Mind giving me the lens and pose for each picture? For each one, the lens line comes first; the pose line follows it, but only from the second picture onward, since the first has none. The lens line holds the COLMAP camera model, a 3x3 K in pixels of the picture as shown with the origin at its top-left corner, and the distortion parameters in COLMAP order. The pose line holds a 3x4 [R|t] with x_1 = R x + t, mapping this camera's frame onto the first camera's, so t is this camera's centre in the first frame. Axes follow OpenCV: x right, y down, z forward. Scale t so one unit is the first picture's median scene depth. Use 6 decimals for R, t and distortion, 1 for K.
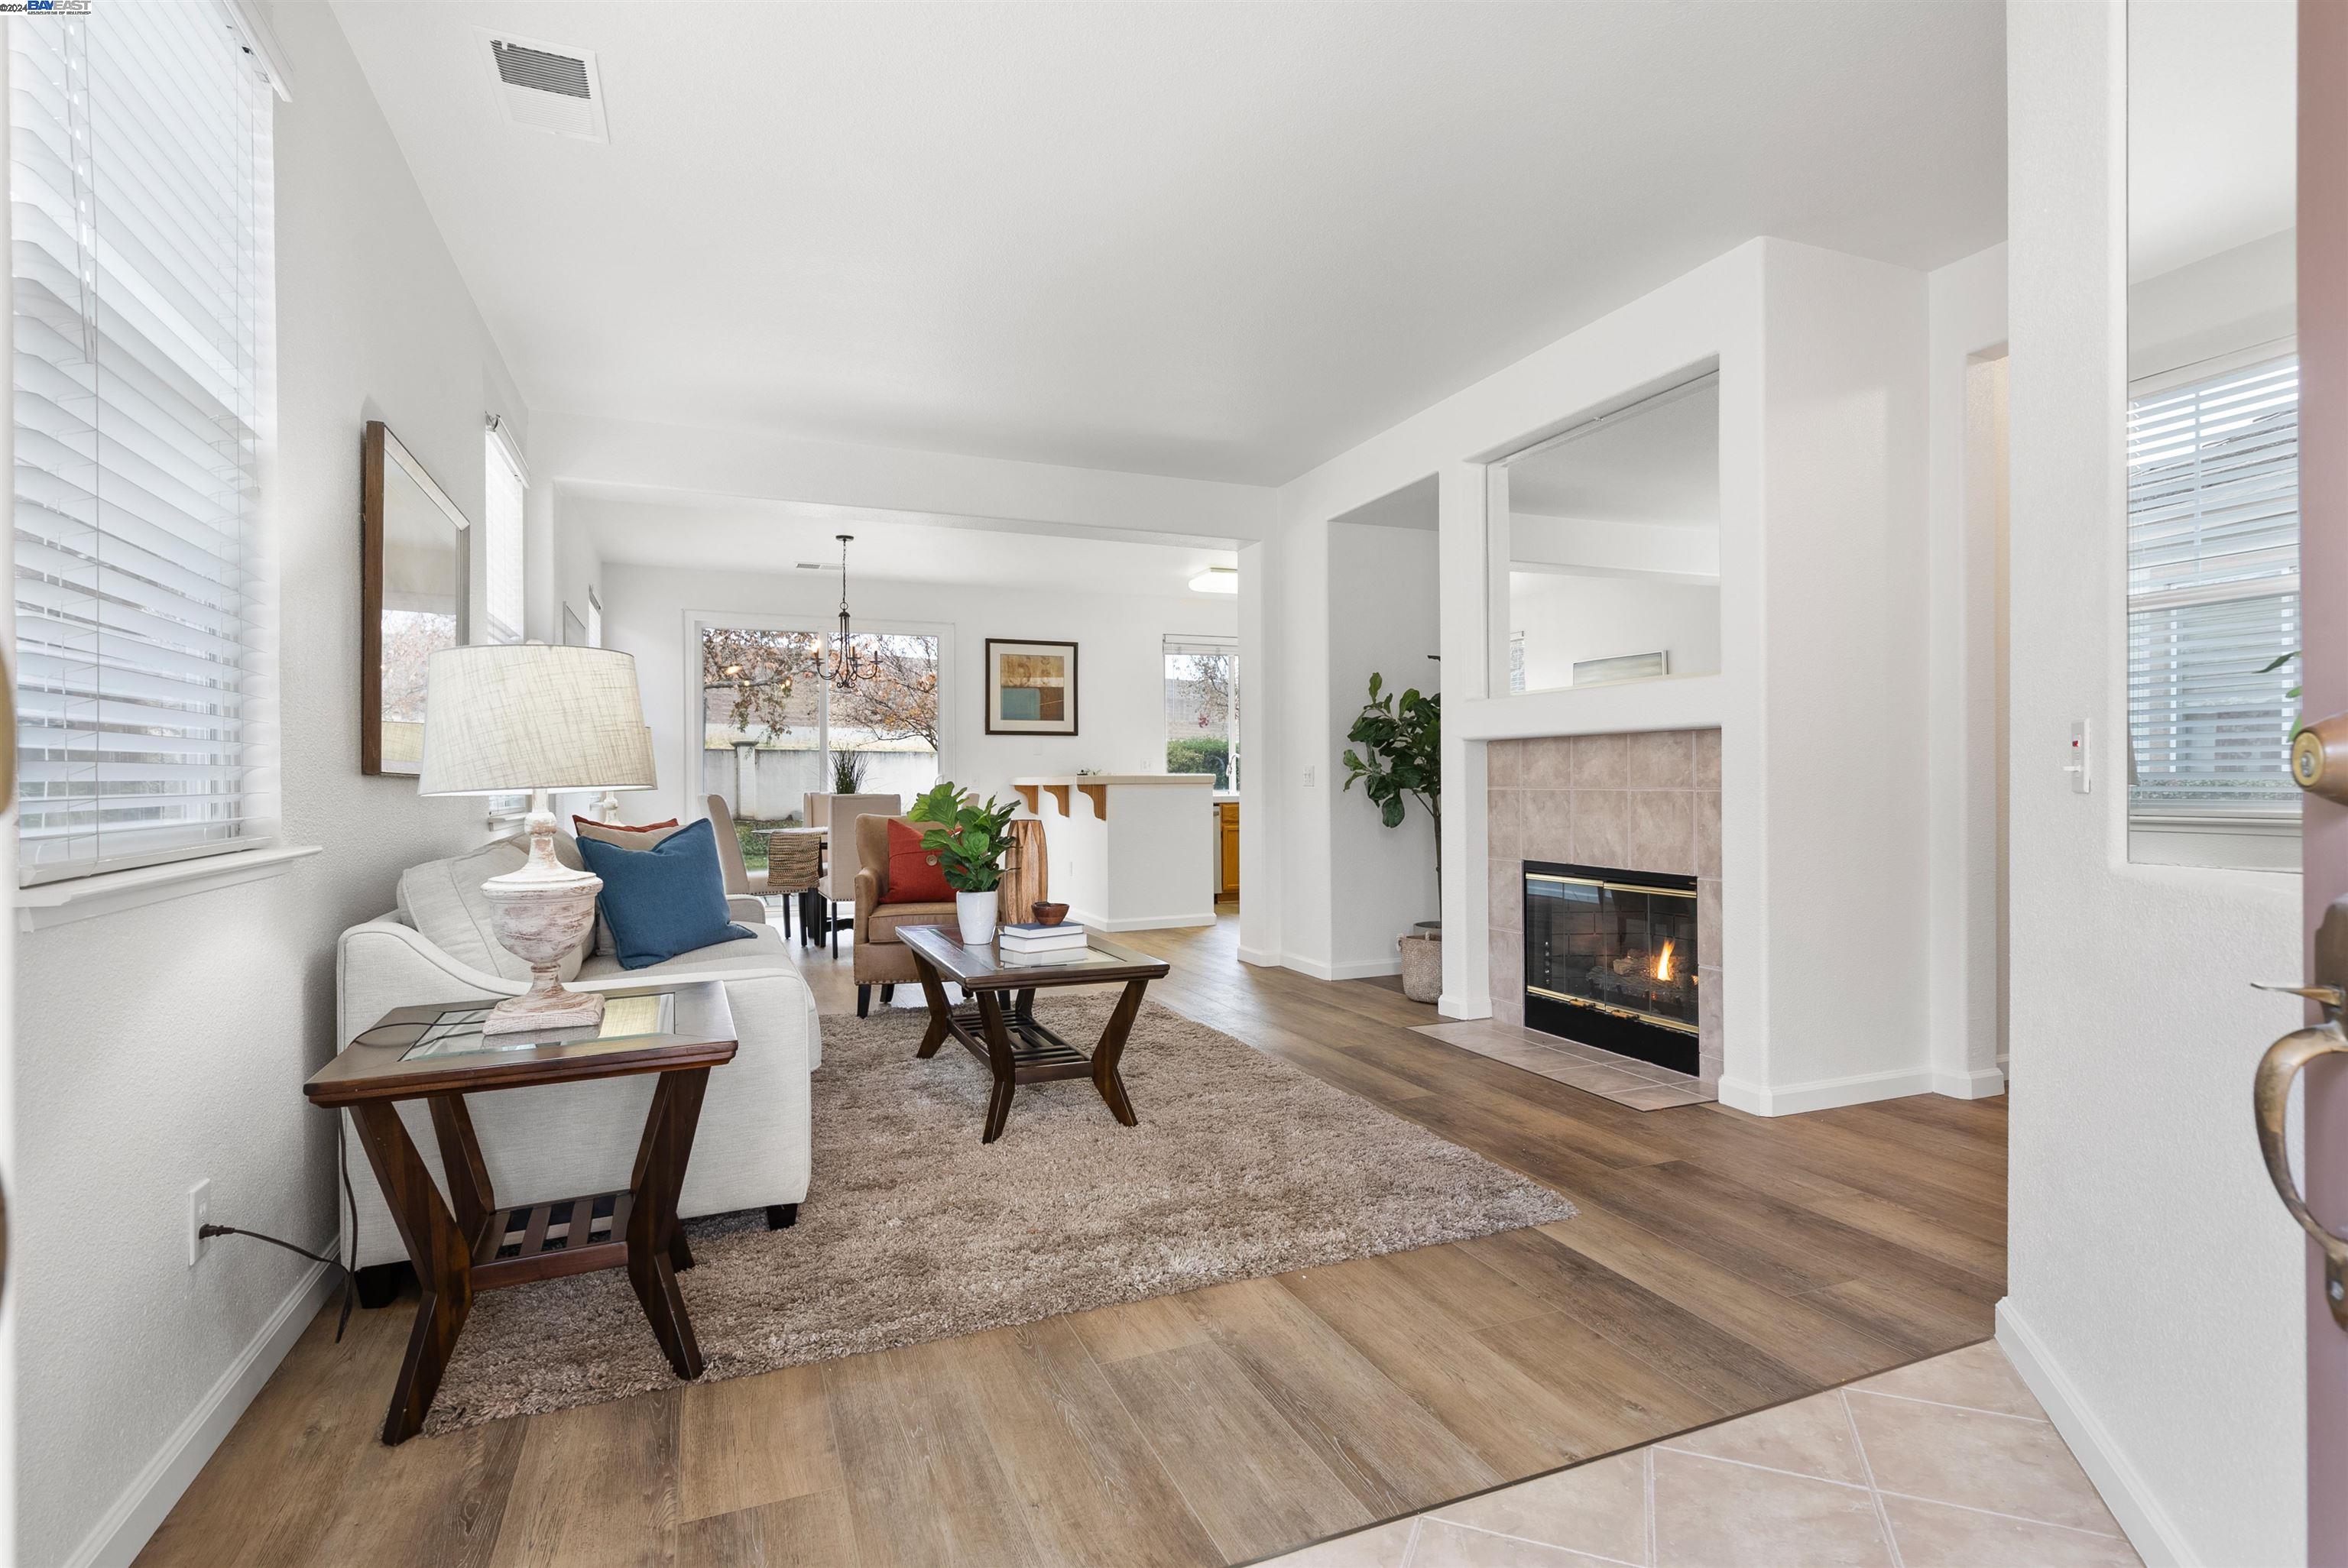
lens RADIAL K [[1124.5, 0, 1183.2], [0, 1124.5, 790.0], [0, 0, 1]] dist [-0.002356, 0.004546]
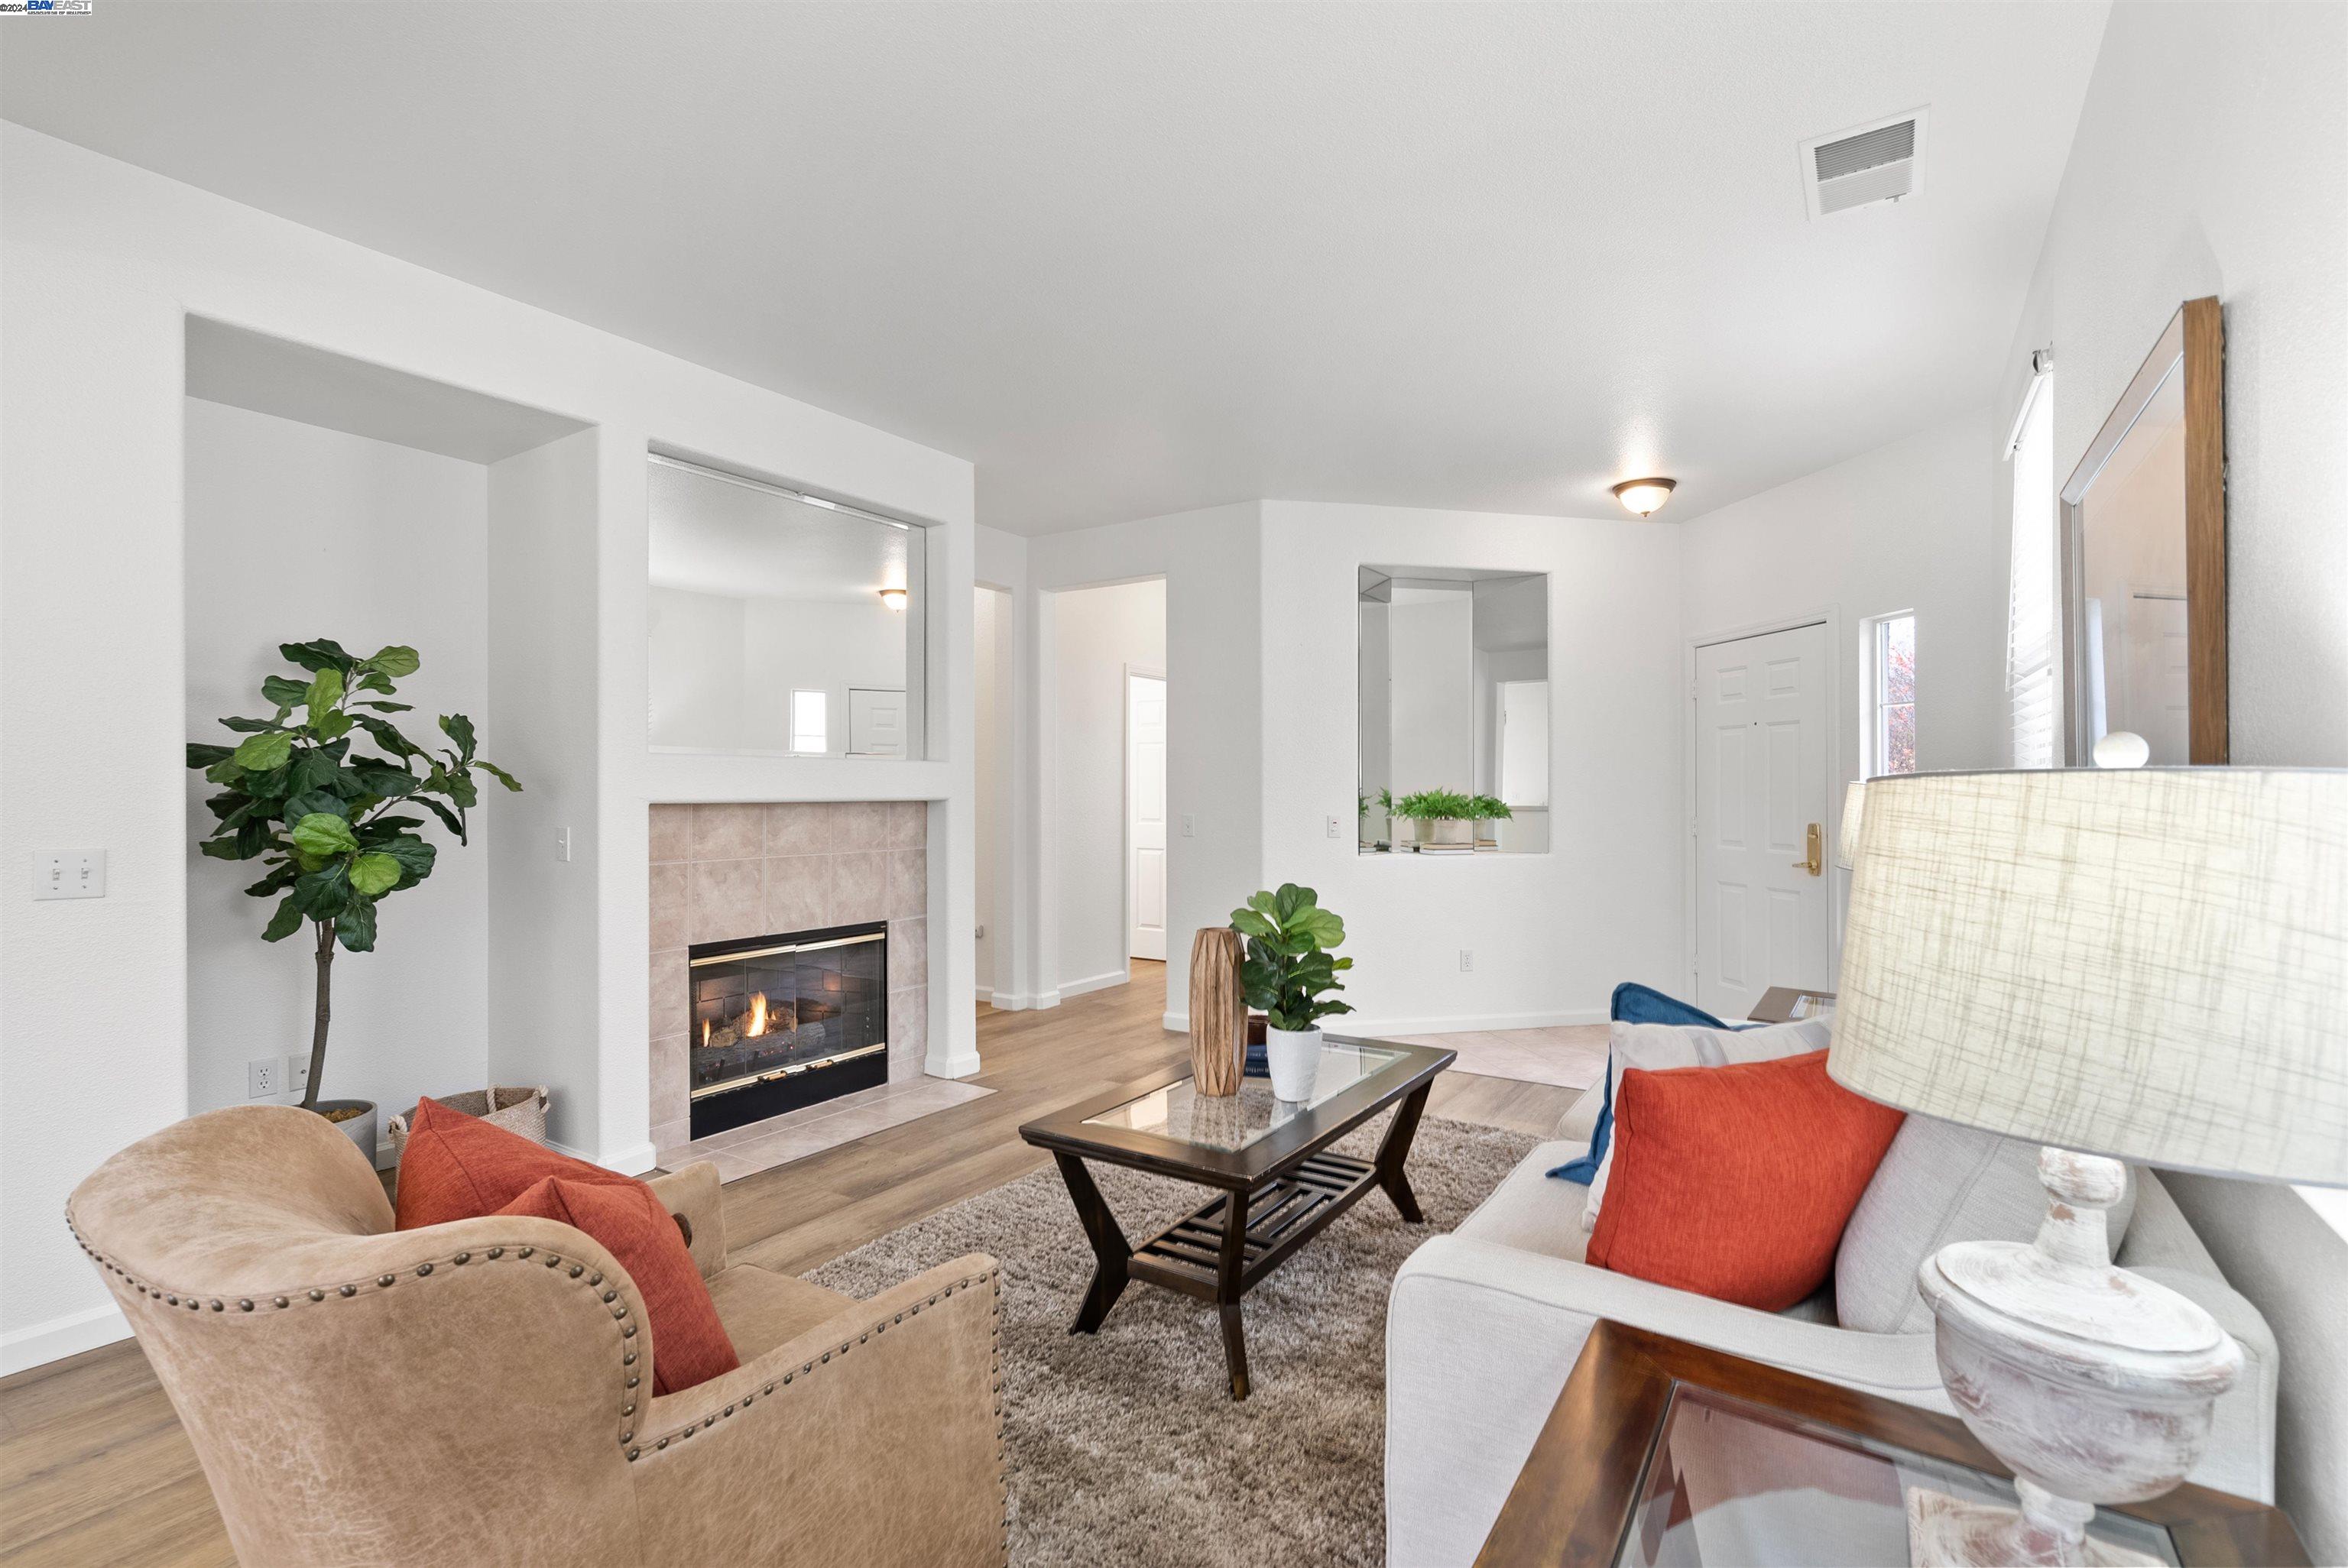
lens RADIAL K [[1066.6, 0, 1170.2], [0, 1066.6, 786.2], [0, 0, 1]] dist [-0.008568, 0.002999]
pose [[-0.551673, 0.007113, 0.834030, -0.639516], [0.008366, 0.999961, -0.002994, -0.059077], [-0.834019, 0.005326, -0.551710, 1.283021]]
